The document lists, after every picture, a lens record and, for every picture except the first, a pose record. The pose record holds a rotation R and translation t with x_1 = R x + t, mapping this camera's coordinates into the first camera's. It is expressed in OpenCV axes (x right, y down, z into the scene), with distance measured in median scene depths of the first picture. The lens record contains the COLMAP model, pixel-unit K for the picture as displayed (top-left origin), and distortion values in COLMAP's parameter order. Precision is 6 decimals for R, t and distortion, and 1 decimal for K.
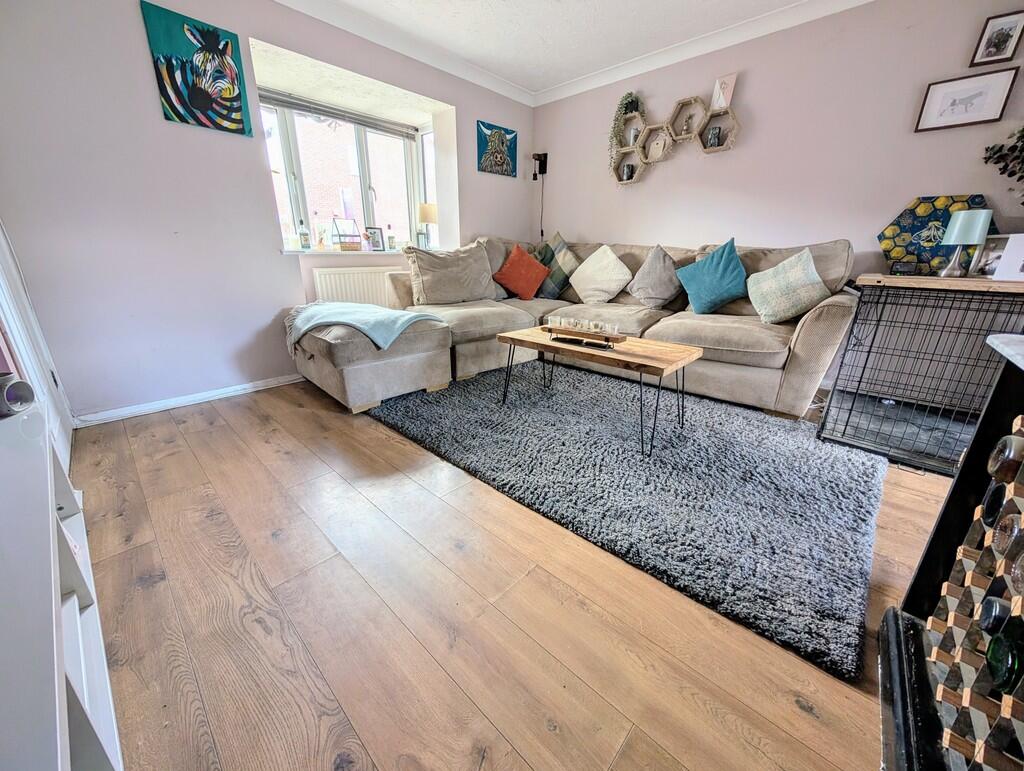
lens RADIAL K [[388.1, 0, 512.7], [0, 388.1, 381.8], [0, 0, 1]] dist [-0.001300, 0.000366]
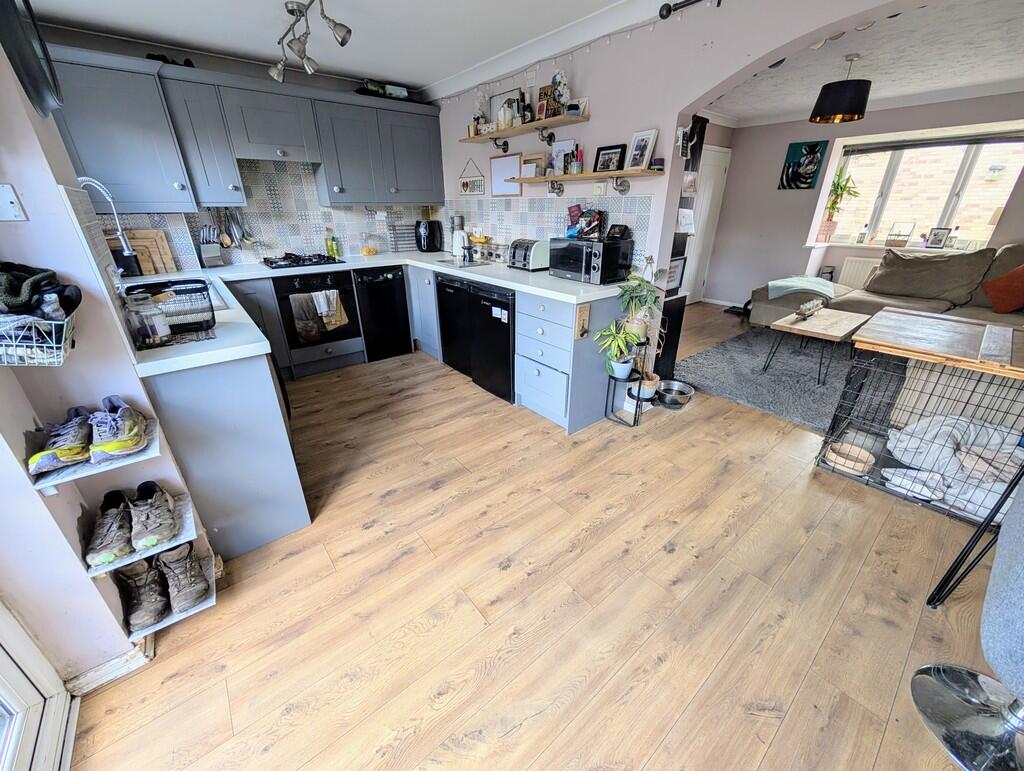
lens RADIAL K [[388.1, 0, 512.7], [0, 388.1, 381.8], [0, 0, 1]] dist [-0.001300, 0.000366]
pose [[0.462433, 0.347326, -0.815795, 0.469972], [-0.274287, 0.930988, 0.240890, 0.202185], [0.843162, 0.112366, 0.525786, -0.977922]]
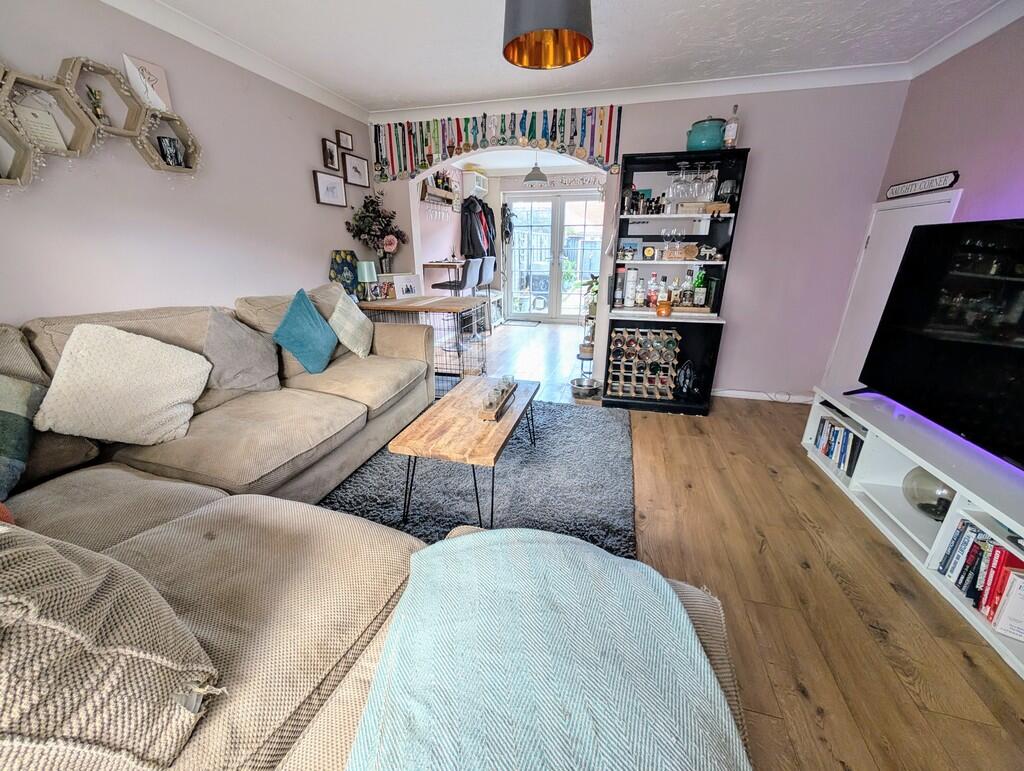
lens RADIAL K [[388.1, 0, 512.7], [0, 388.1, 381.8], [0, 0, 1]] dist [-0.001300, 0.000366]
pose [[-0.469936, -0.300777, 0.829875, -0.592097], [0.269850, 0.846192, 0.459500, -0.546961], [-0.840441, 0.439877, -0.316492, 1.116239]]
